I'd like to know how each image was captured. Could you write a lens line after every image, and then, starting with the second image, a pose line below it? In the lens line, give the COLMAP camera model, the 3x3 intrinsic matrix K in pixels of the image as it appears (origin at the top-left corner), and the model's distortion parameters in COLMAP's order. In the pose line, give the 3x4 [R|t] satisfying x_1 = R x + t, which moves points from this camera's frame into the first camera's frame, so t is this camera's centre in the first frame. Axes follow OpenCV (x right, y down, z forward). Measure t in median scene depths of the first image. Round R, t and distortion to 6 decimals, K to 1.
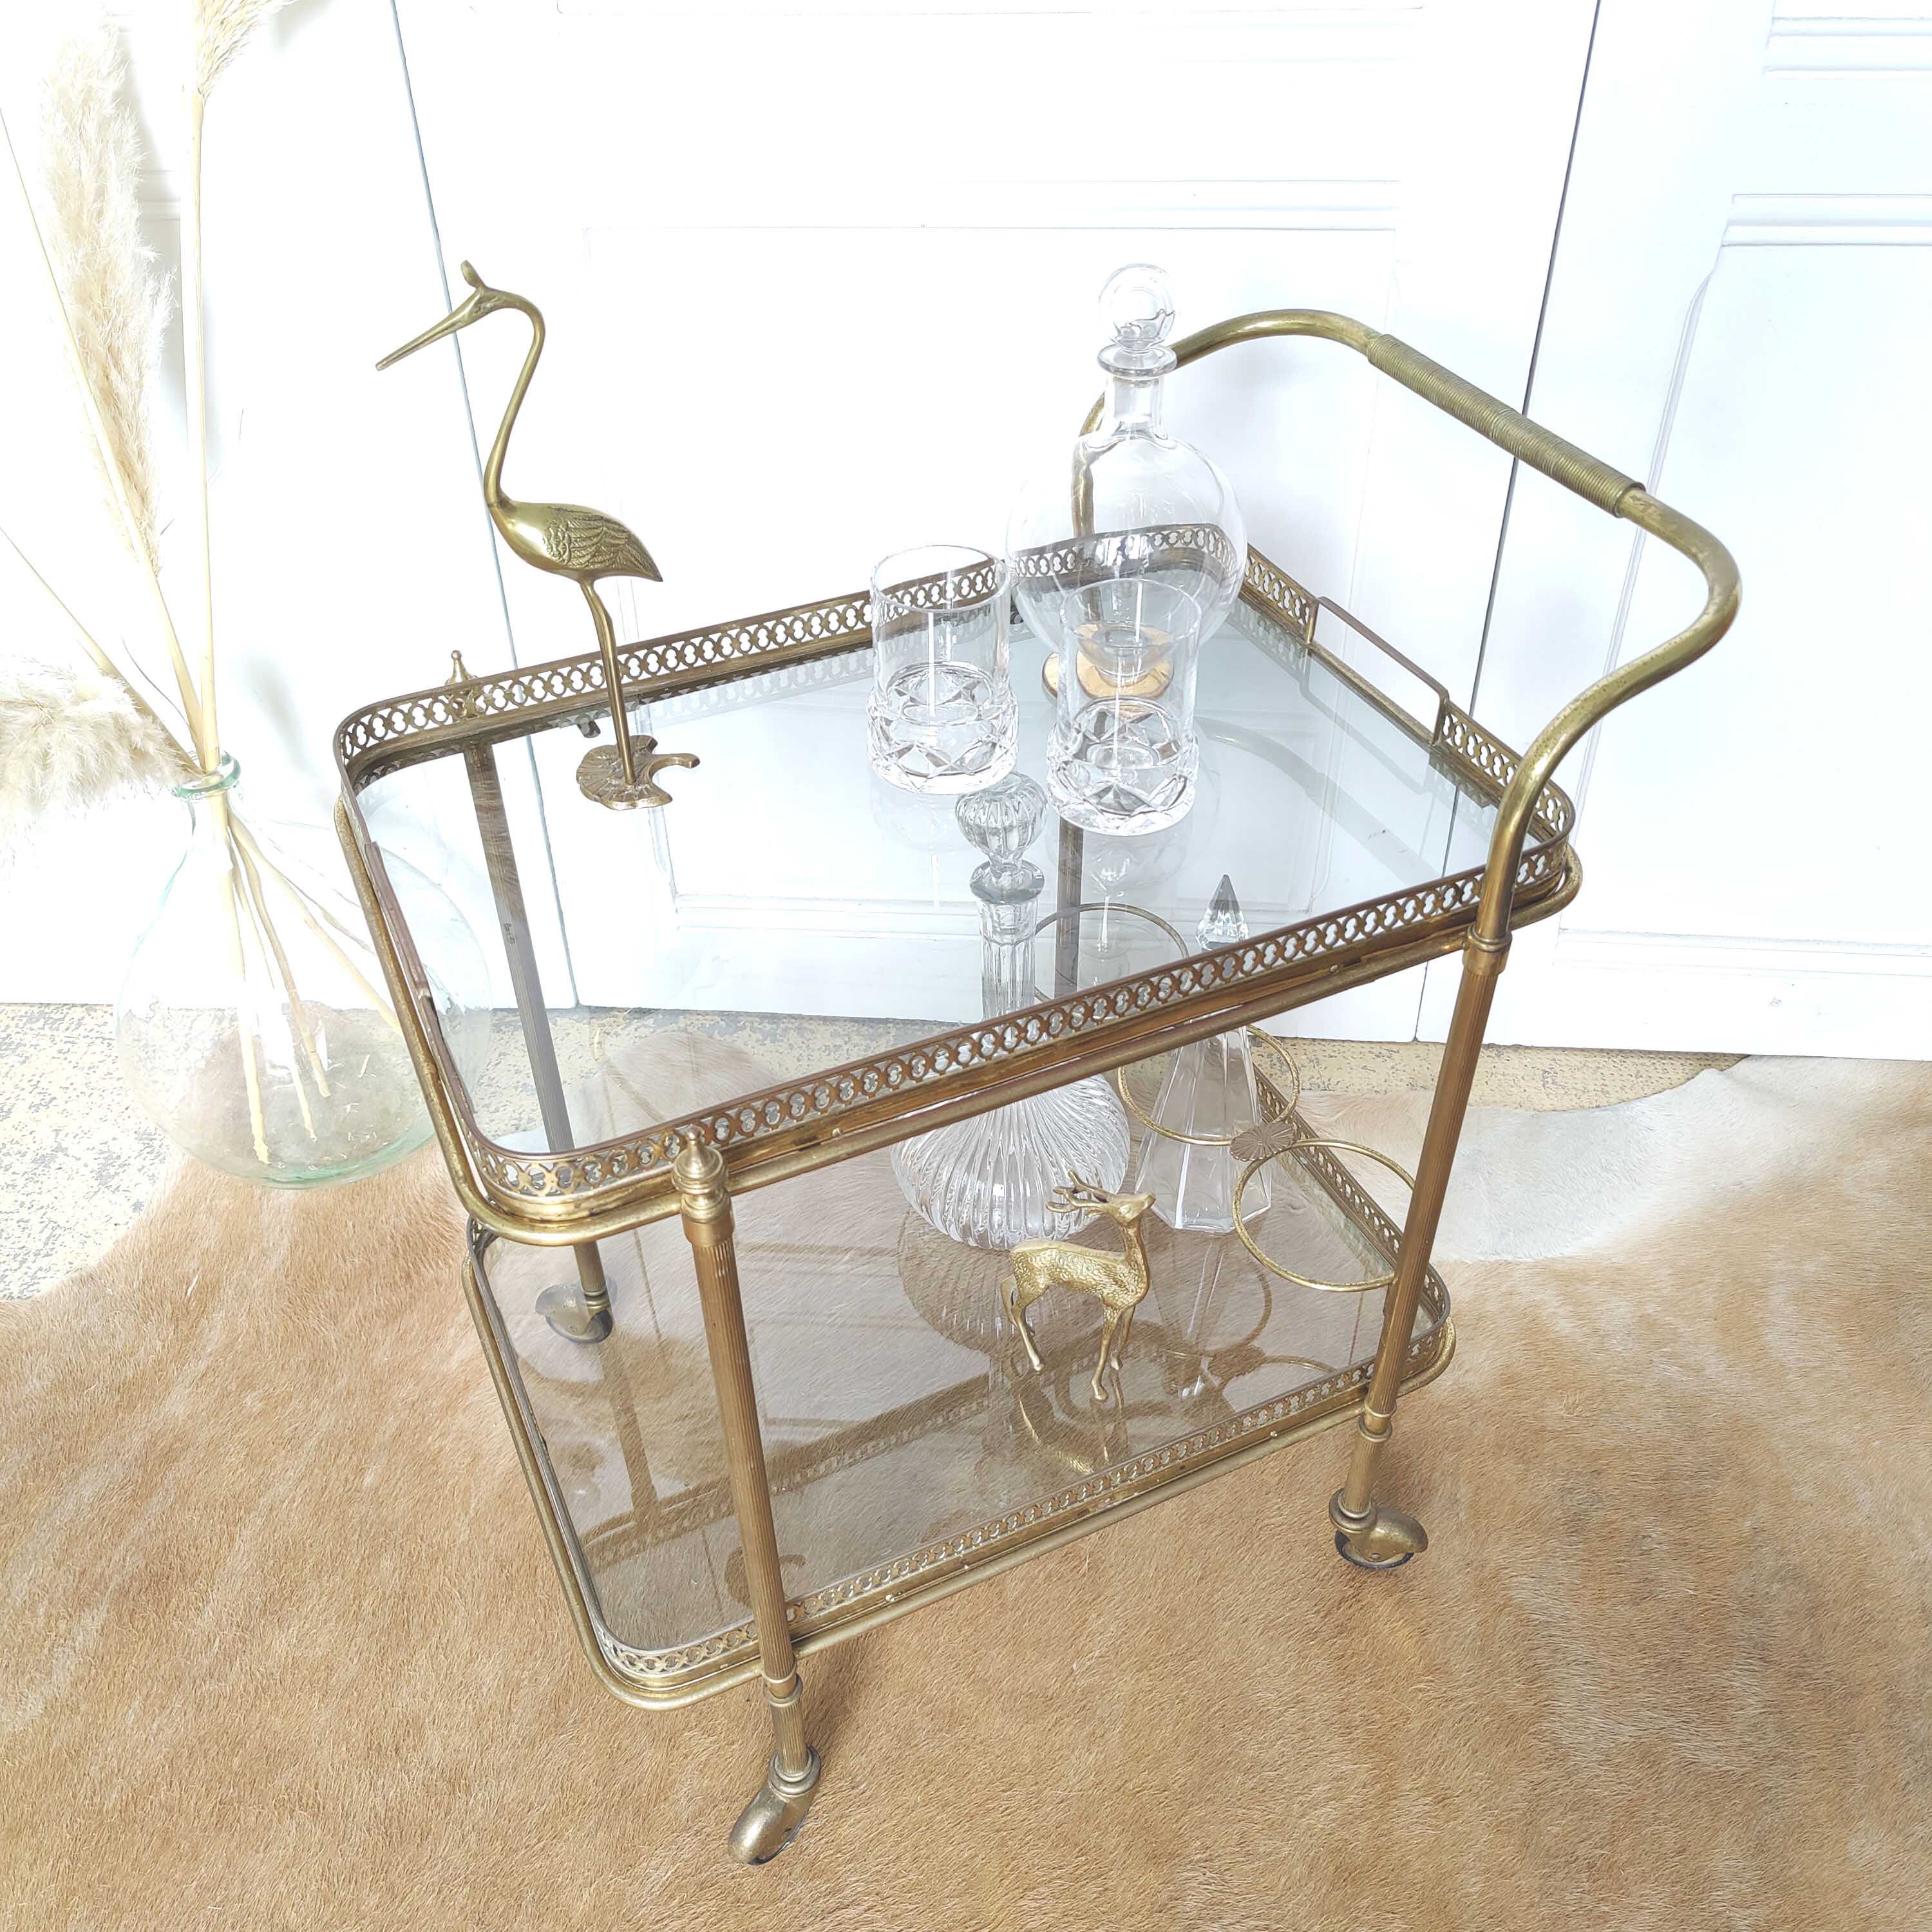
lens RADIAL K [[1849.5, 0, 973.2], [0, 1849.5, 978.1], [0, 0, 1]] dist [0.006094, 0.000000]
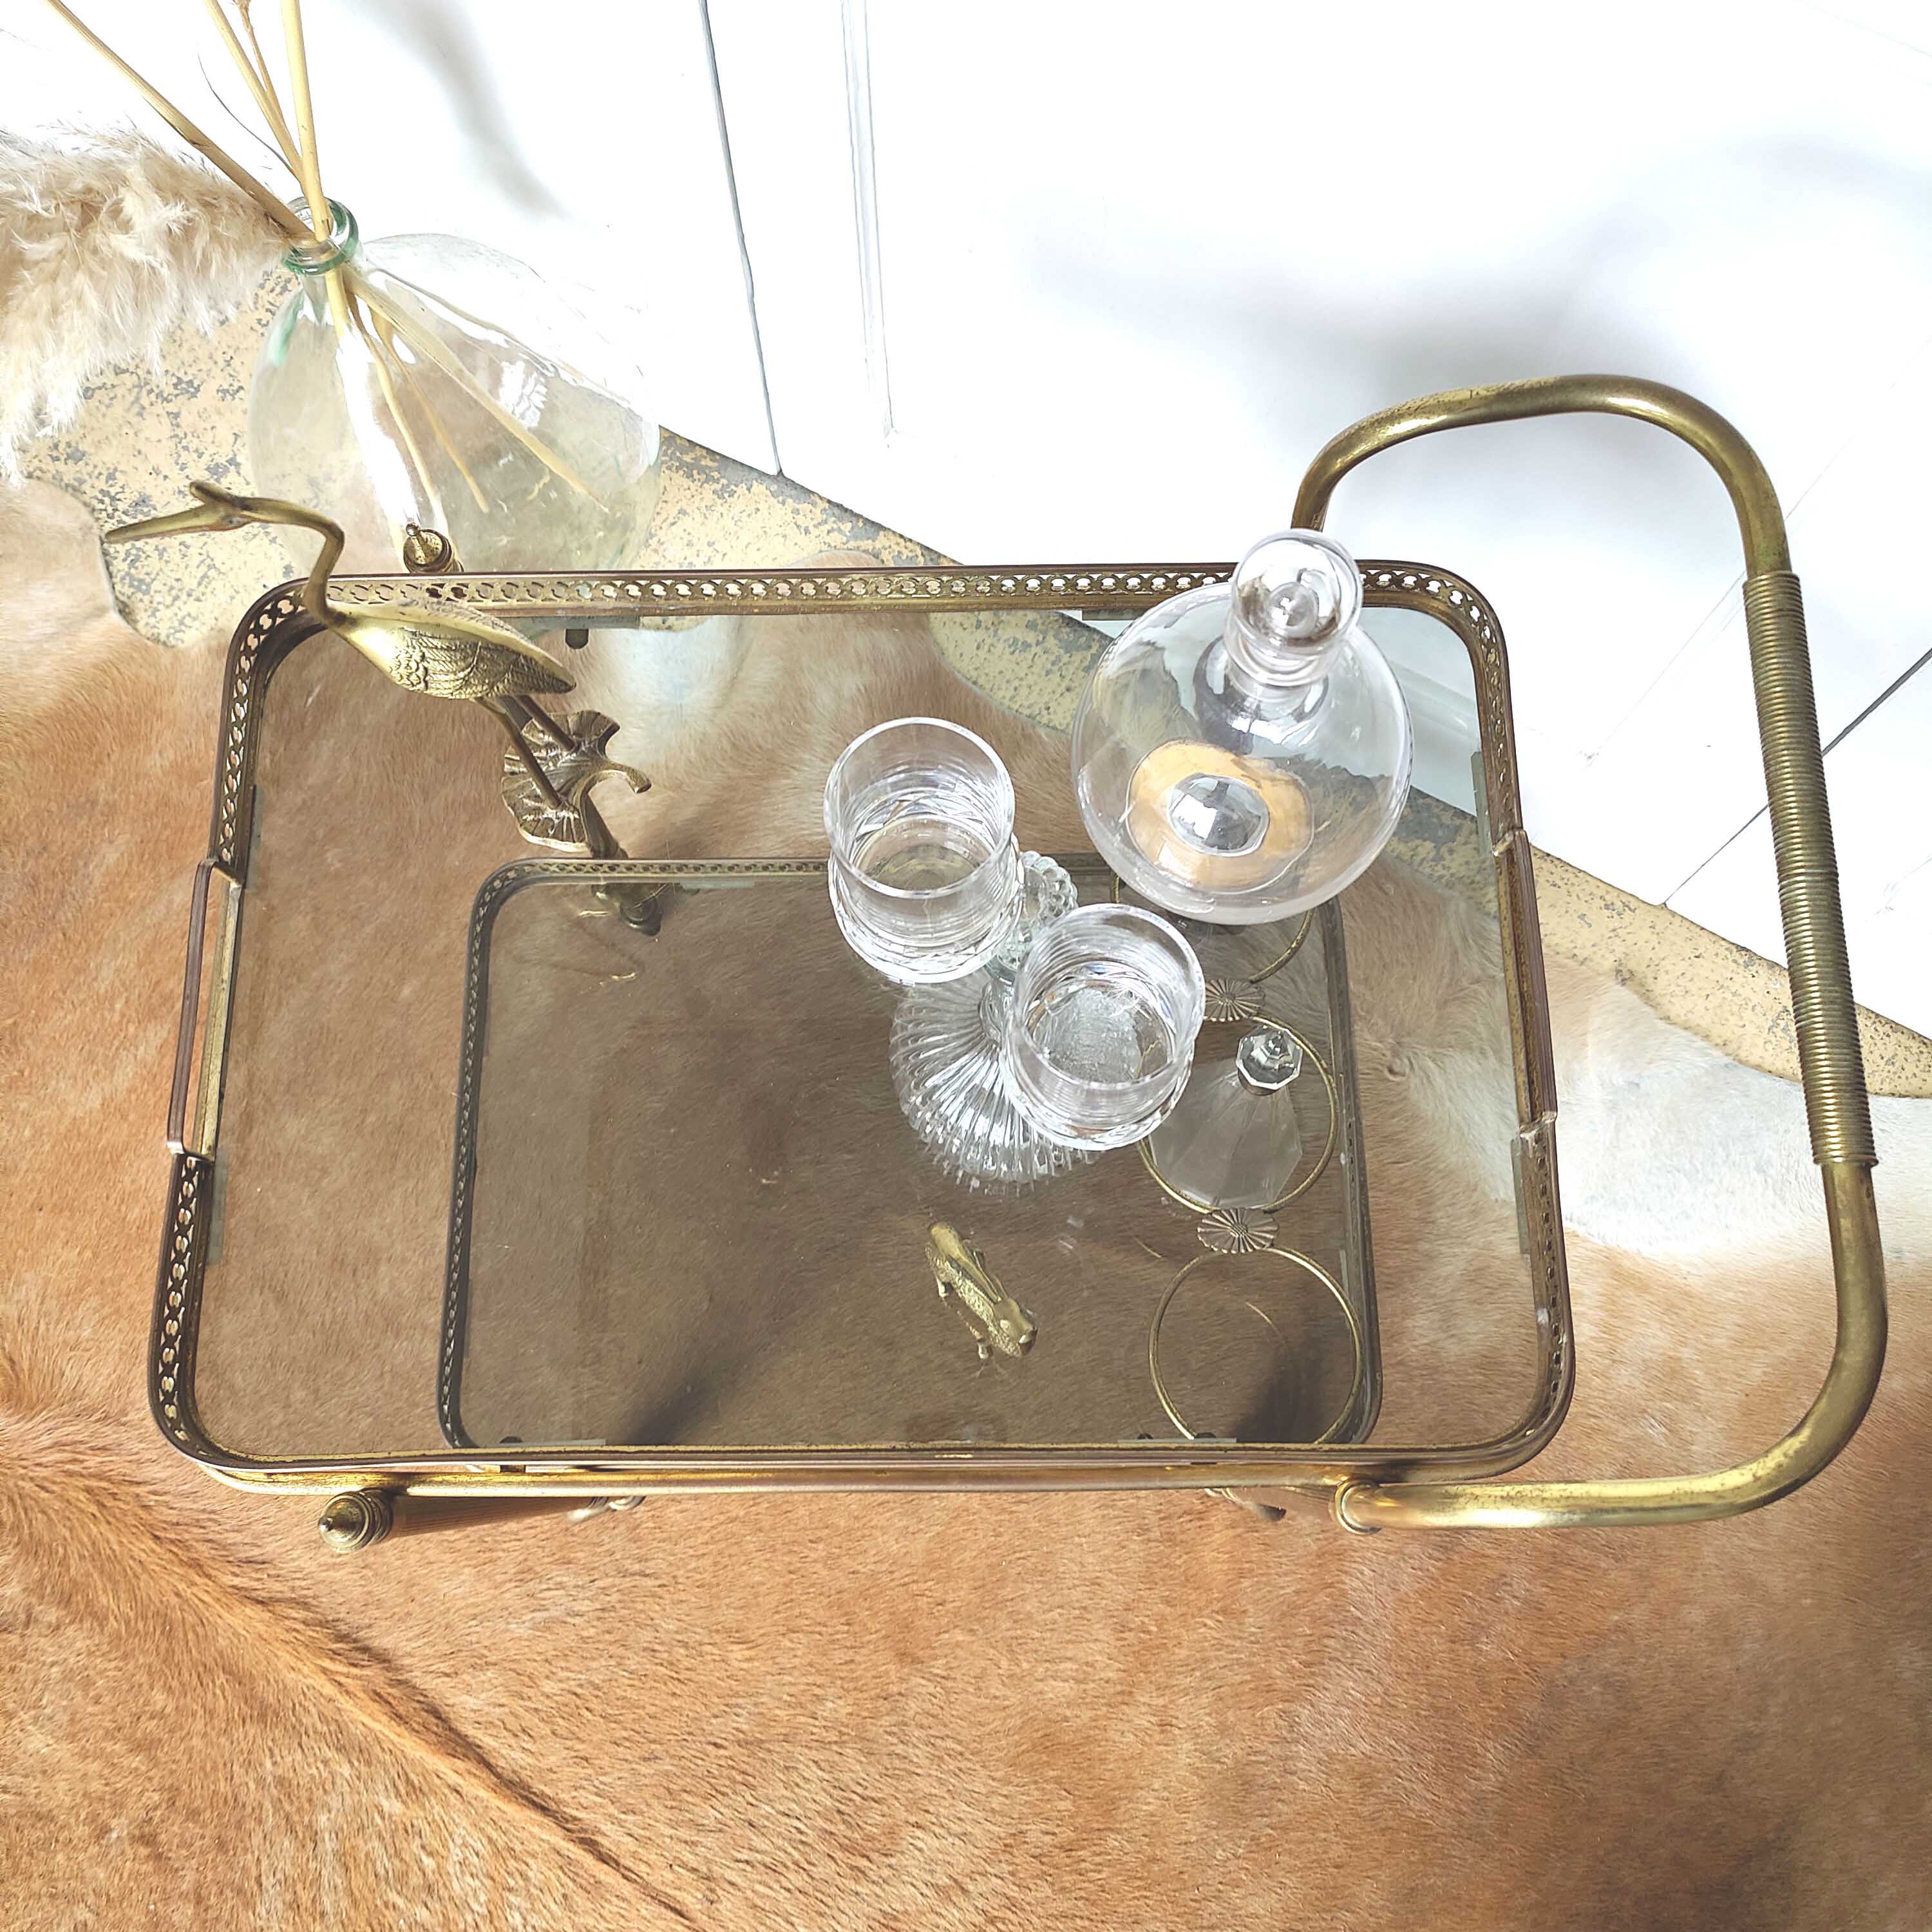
lens RADIAL K [[1849.5, 0, 970.5], [0, 1849.5, 973.1], [0, 0, 1]] dist [0.006094, 0.000000]
pose [[0.906251, 0.405016, -0.121123, 0.089343], [-0.257527, 0.756145, 0.601601, -0.462549], [0.335245, -0.514010, 0.789560, 0.286388]]
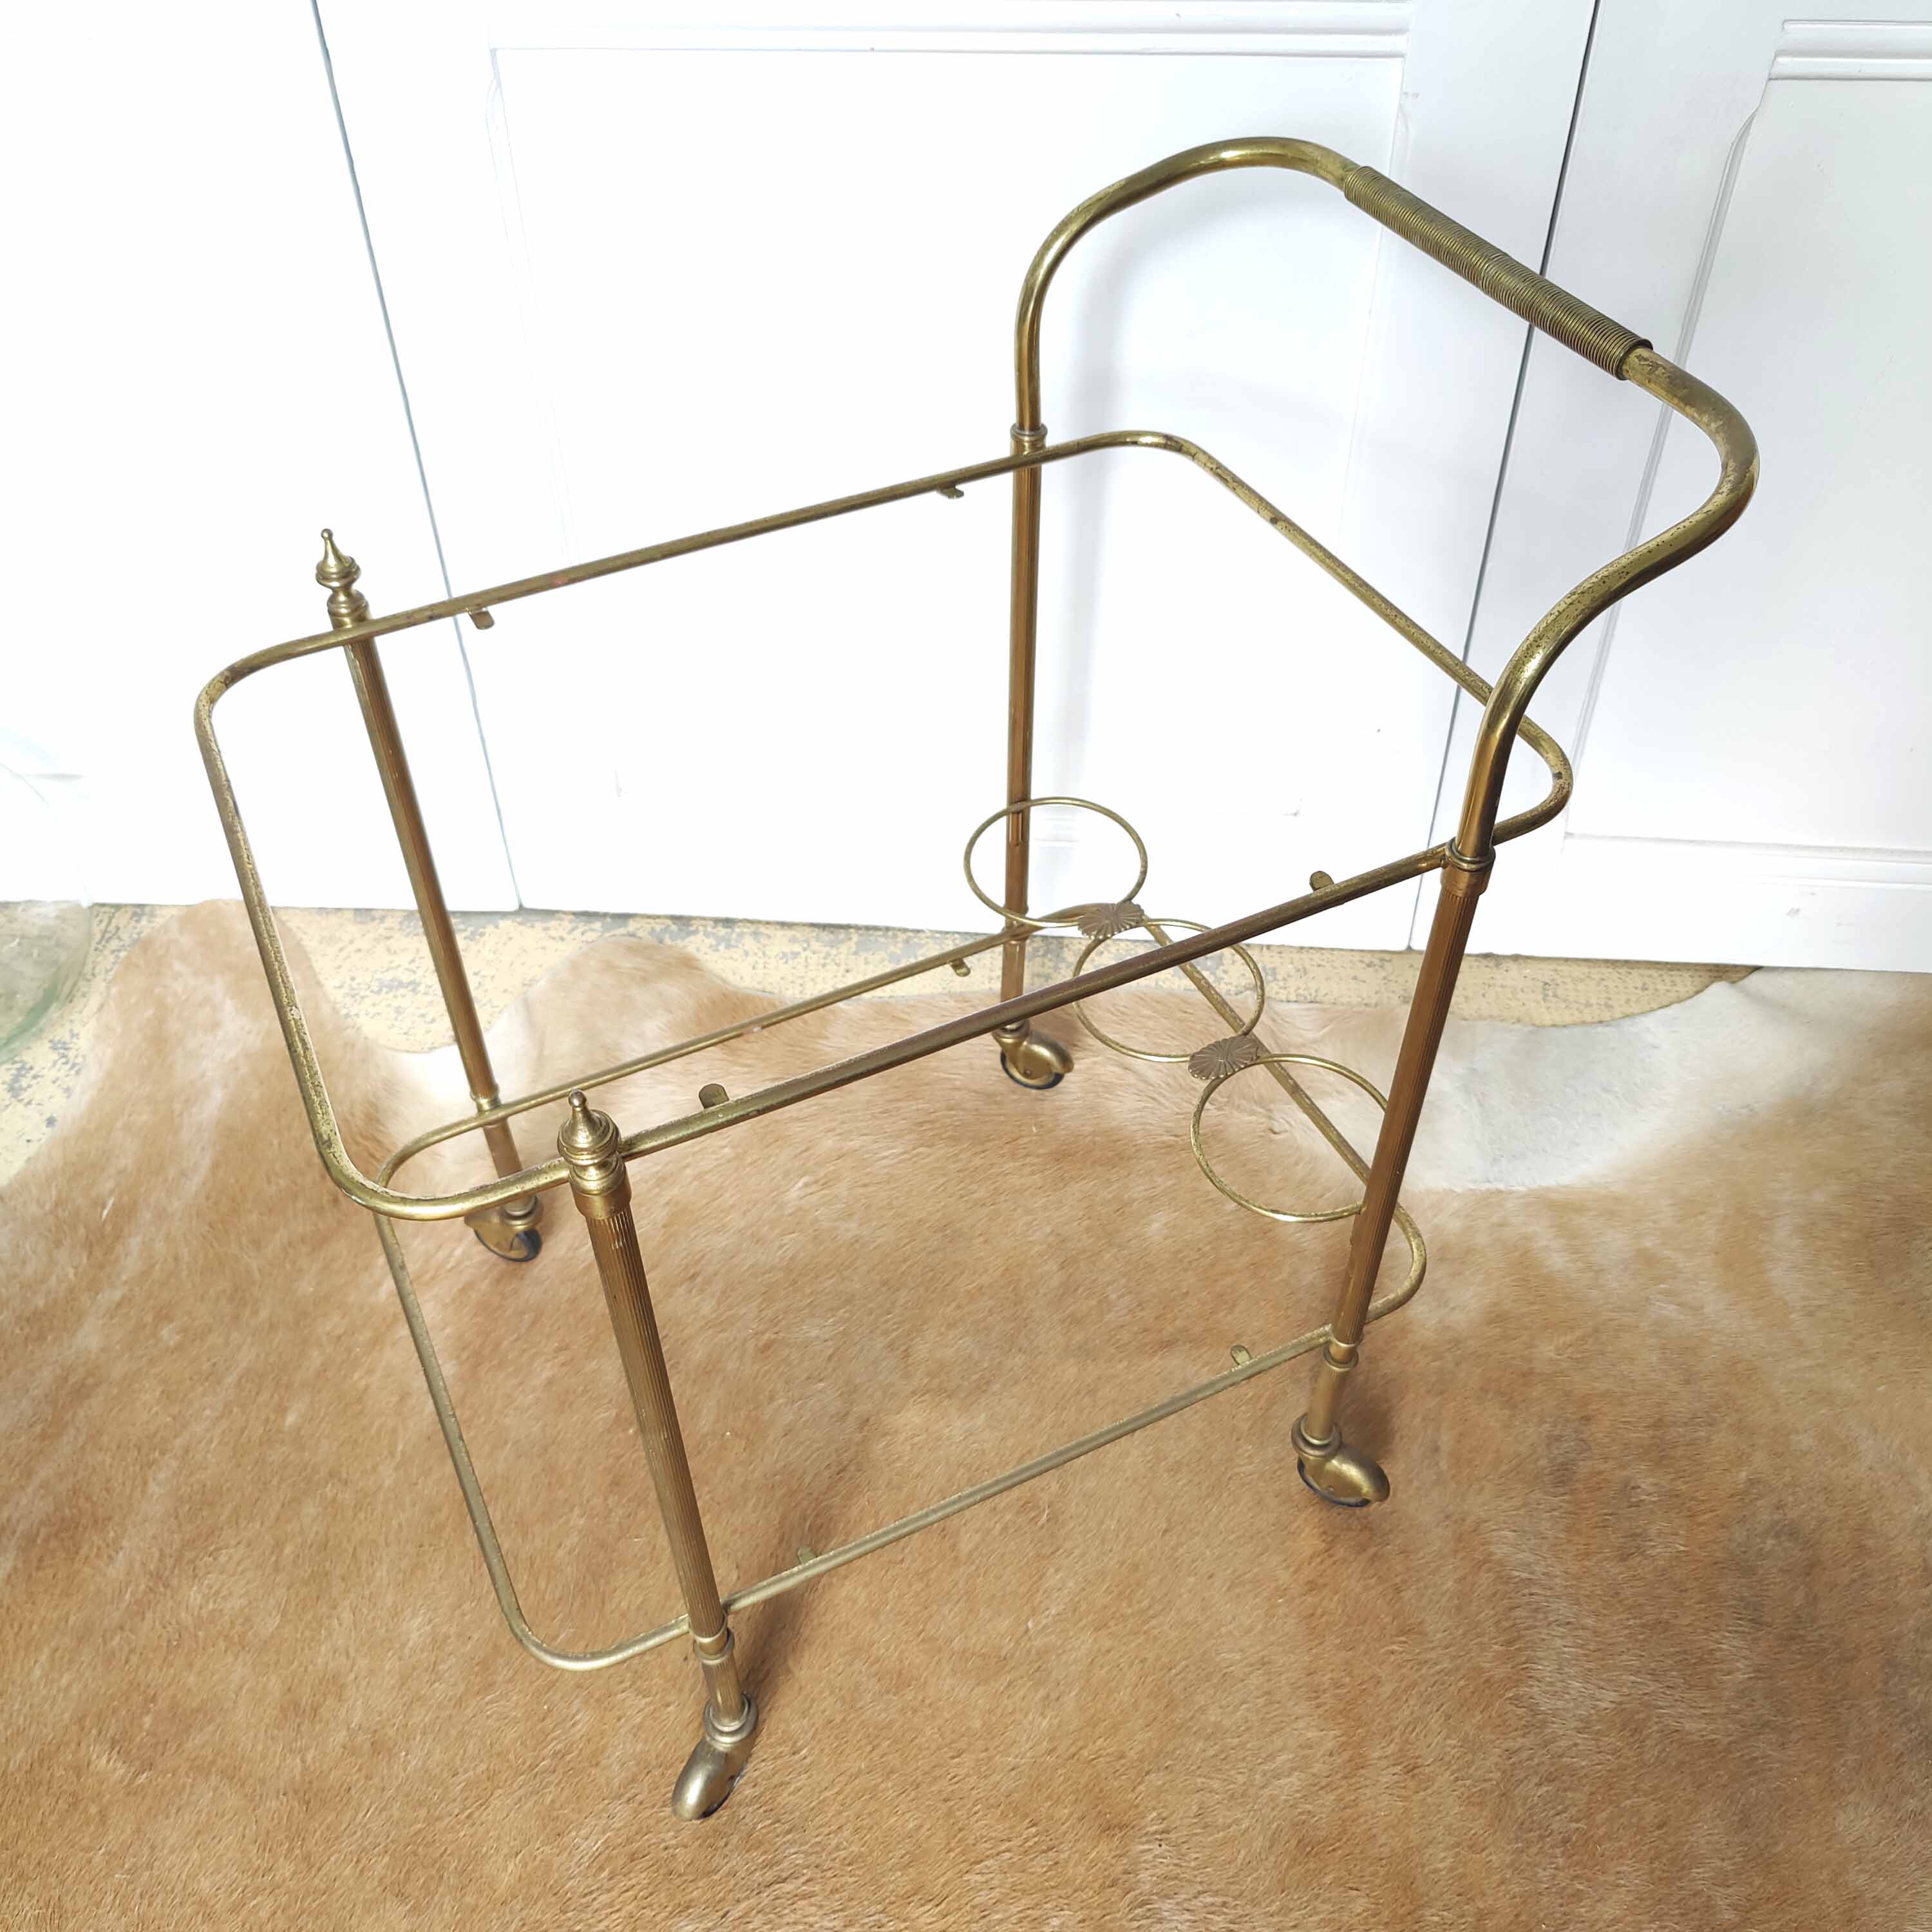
lens RADIAL K [[1849.5, 0, 983.0], [0, 1849.5, 978.6], [0, 0, 1]] dist [0.006094, 0.000000]
pose [[0.999983, 0.005564, 0.001818, 0.025269], [-0.005693, 0.996698, 0.081003, -0.033291], [-0.001361, -0.081012, 0.996712, 0.074567]]
